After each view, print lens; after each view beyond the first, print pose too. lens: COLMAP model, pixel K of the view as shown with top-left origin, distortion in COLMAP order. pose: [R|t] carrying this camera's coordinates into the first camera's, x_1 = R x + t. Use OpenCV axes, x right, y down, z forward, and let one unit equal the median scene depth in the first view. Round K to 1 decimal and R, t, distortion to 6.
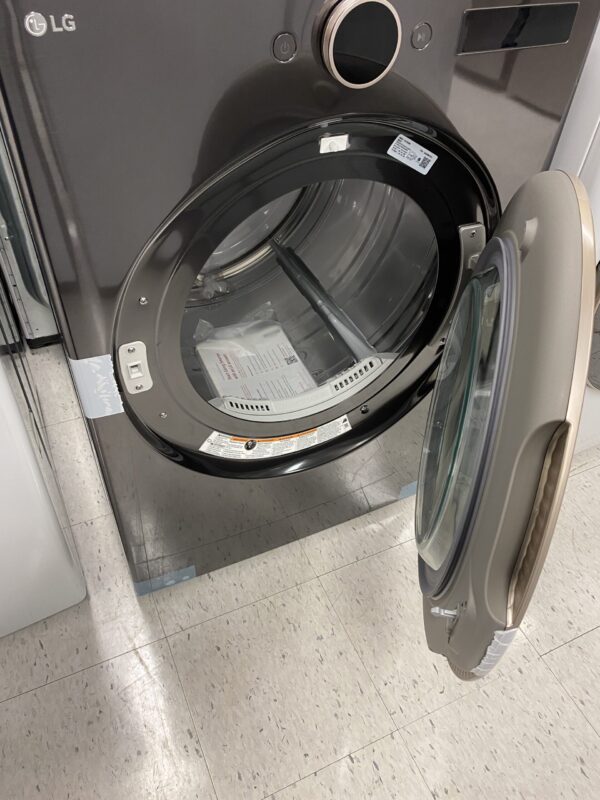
lens RADIAL K [[651.7, 0, 300.0], [0, 651.7, 400.0], [0, 0, 1]] dist [0.044033, 0.002809]
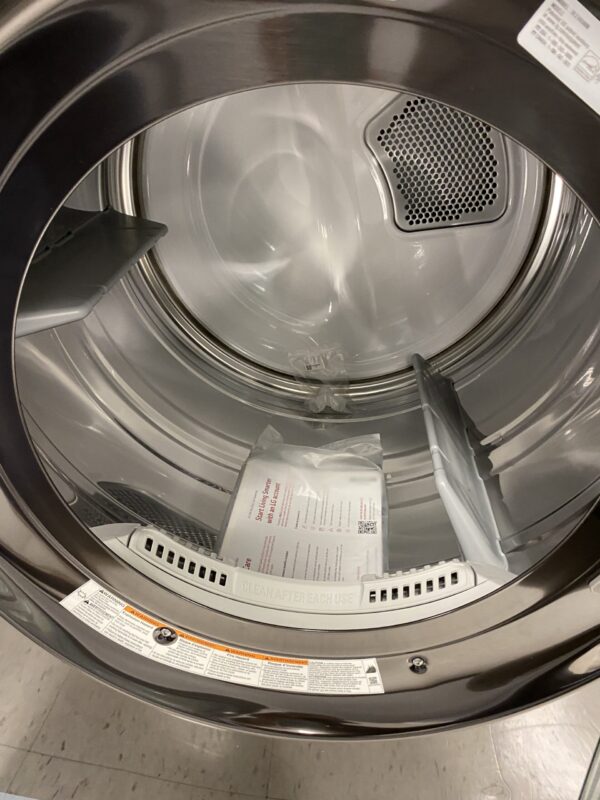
lens RADIAL K [[605.9, 0, 299.7], [0, 605.9, 388.2], [0, 0, 1]] dist [-0.001631, -0.000736]
pose [[0.865660, 0.251506, -0.432871, 0.150454], [-0.364713, 0.909137, -0.201132, -0.045002], [0.342953, 0.331985, 0.878731, 0.466123]]
